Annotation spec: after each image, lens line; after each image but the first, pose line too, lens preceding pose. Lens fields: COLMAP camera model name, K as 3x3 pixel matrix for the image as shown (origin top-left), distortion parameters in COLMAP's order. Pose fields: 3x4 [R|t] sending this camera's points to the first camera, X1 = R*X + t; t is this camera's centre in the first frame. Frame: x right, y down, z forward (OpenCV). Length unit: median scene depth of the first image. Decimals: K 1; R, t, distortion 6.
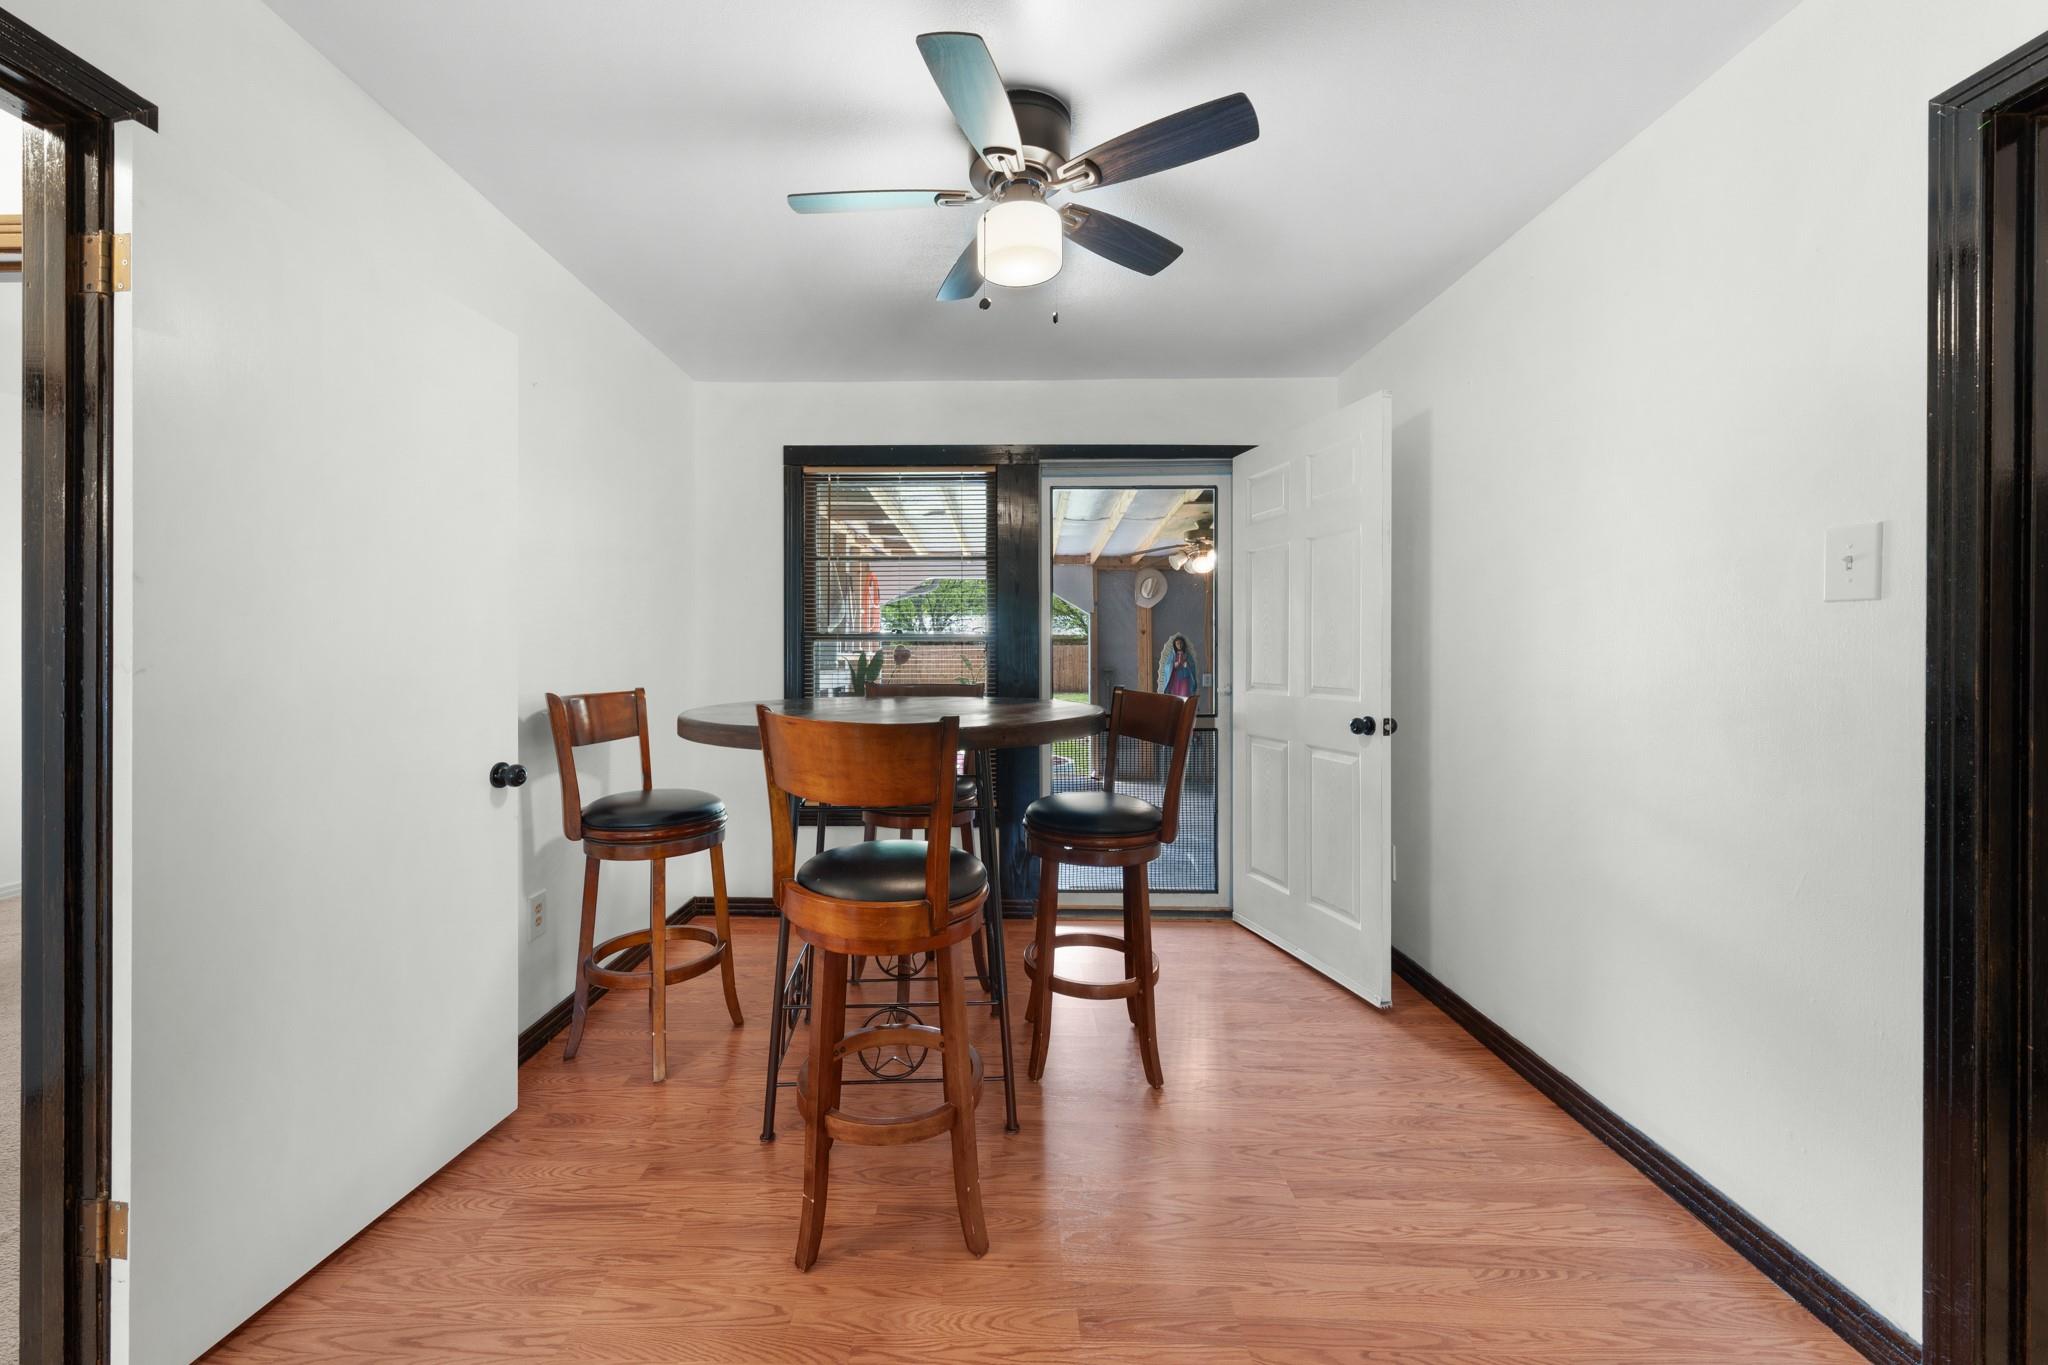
lens RADIAL K [[767.0, 0, 998.0], [0, 767.0, 656.0], [0, 0, 1]] dist [-0.001353, -0.000398]
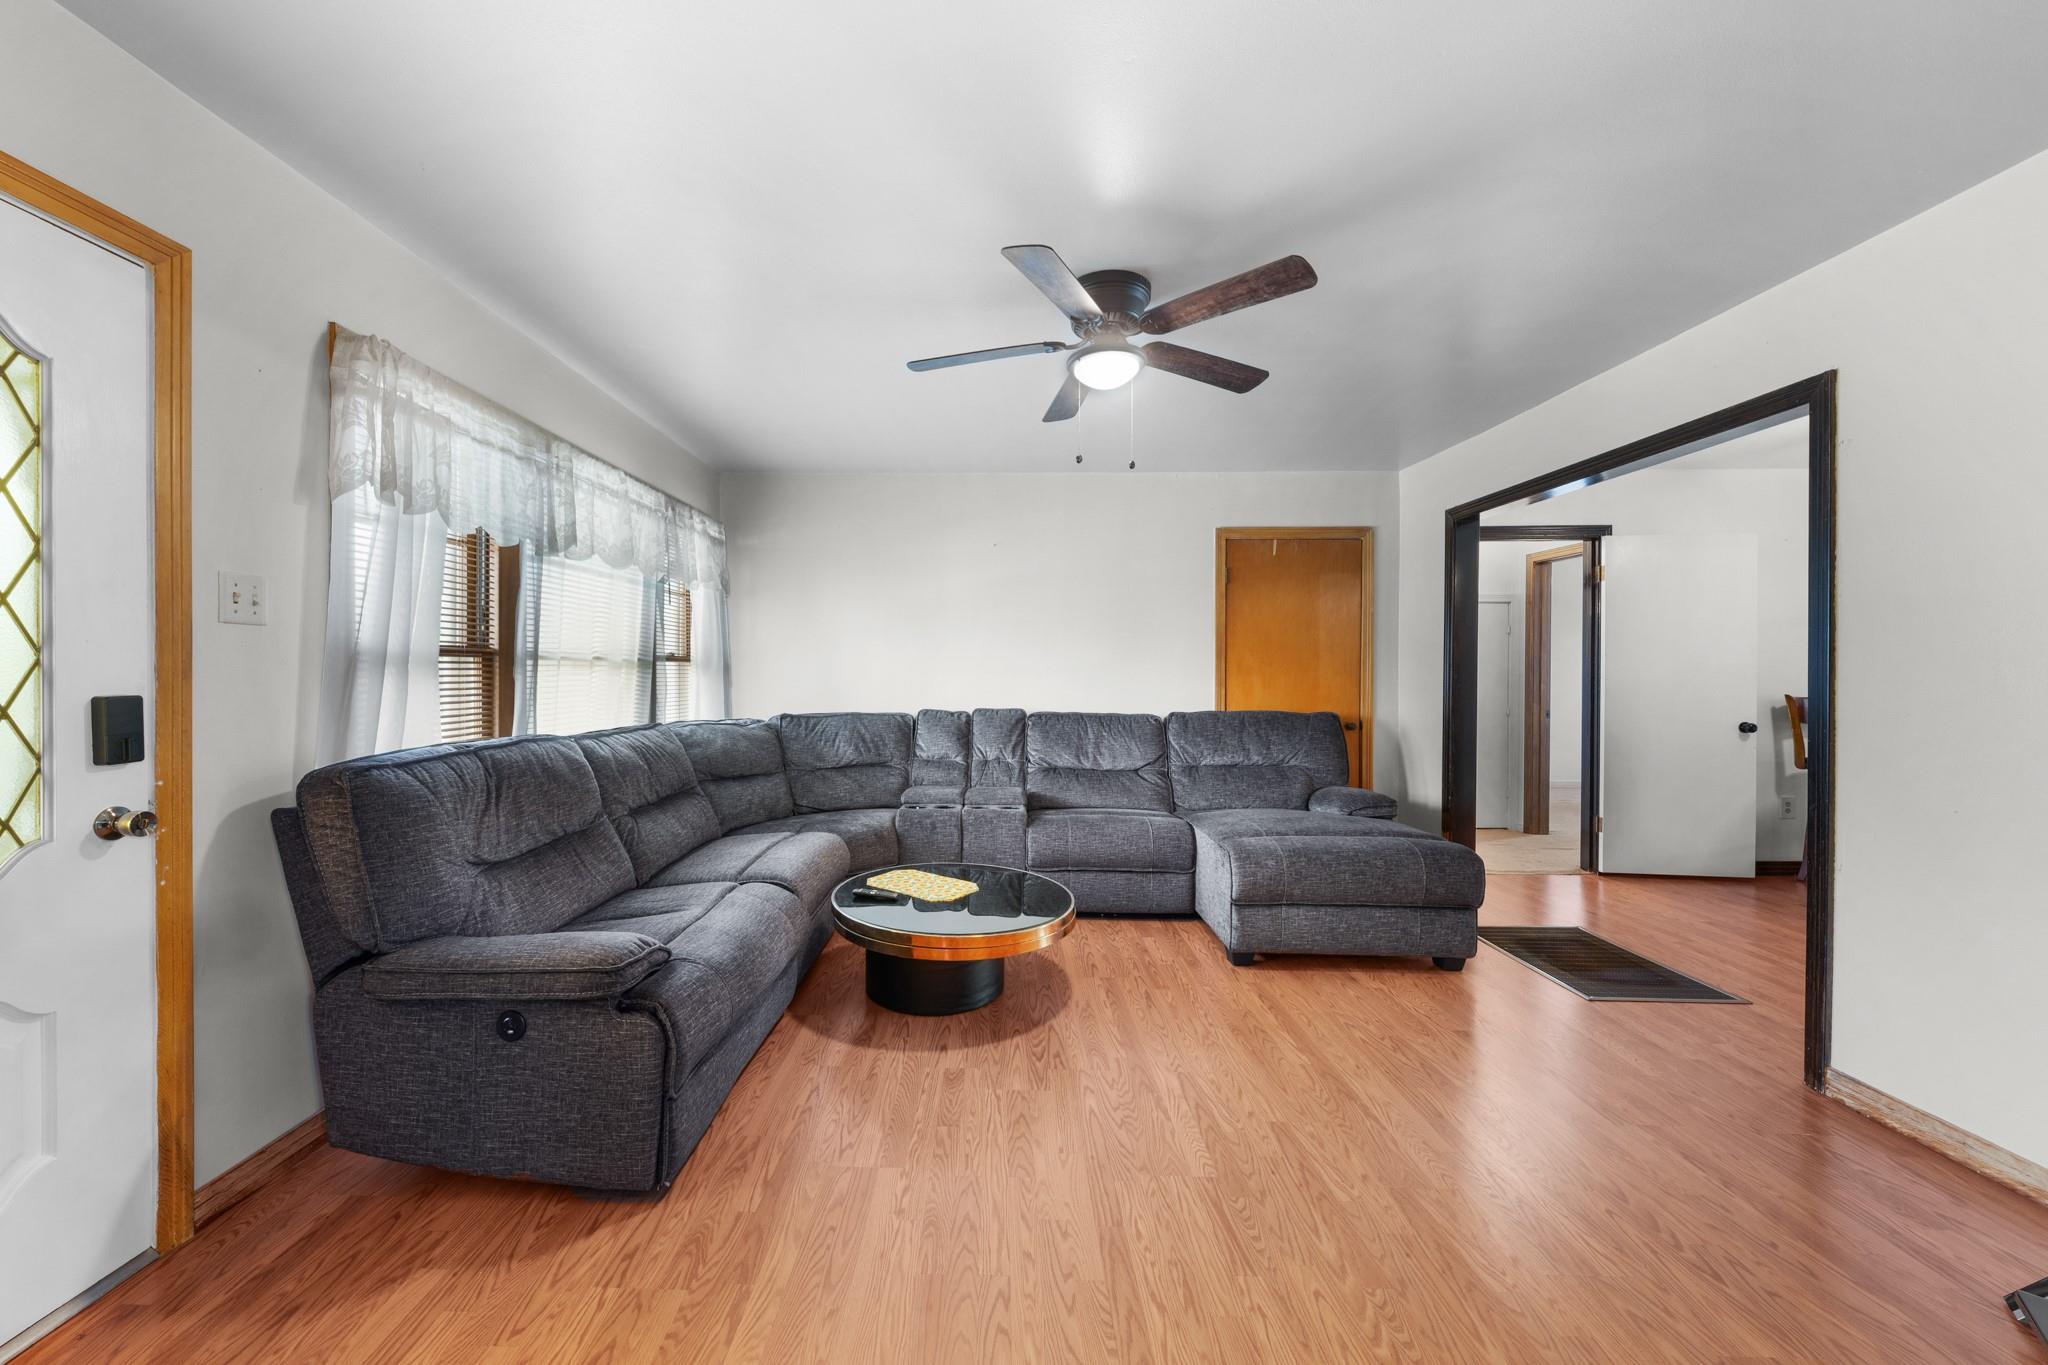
lens RADIAL K [[767.0, 0, 973.5], [0, 767.0, 671.9], [0, 0, 1]] dist [-0.001353, -0.000398]
pose [[-0.004159, -0.000987, -0.999991, 1.381473], [-0.007335, 0.999973, -0.000957, 0.005448], [0.999964, 0.007331, -0.004166, -1.090181]]
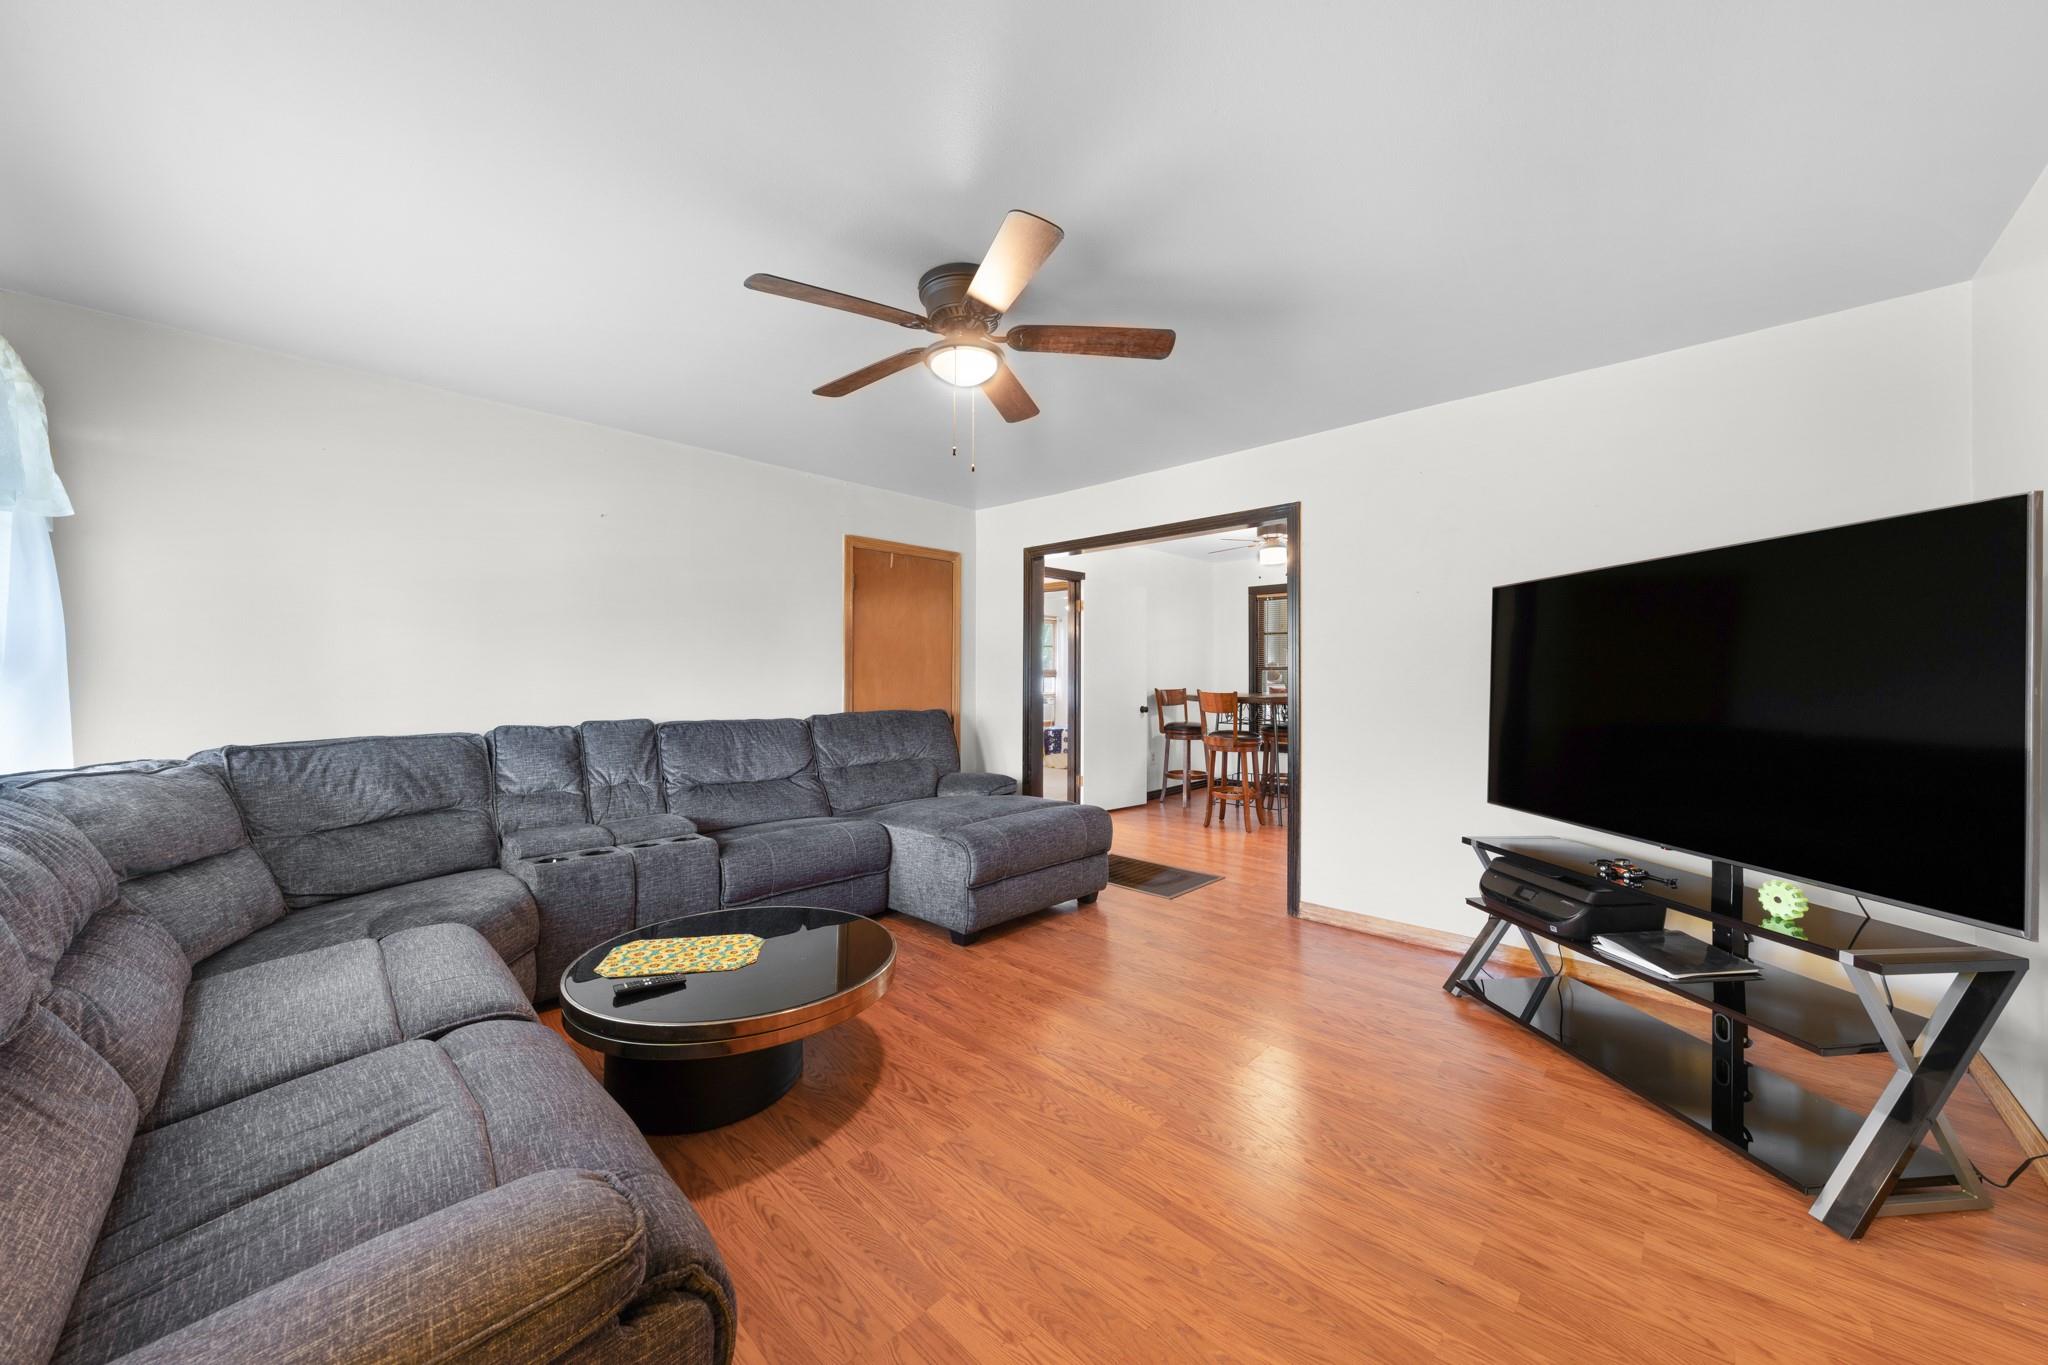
lens RADIAL K [[716.6, 0, 1040.3], [0, 716.6, 668.6], [0, 0, 1]] dist [-0.001187, -0.000140]
pose [[0.745954, -0.006694, -0.665964, 1.047626], [-0.003772, 0.999891, -0.014275, 0.009070], [0.665987, 0.013161, 0.745847, -1.557393]]
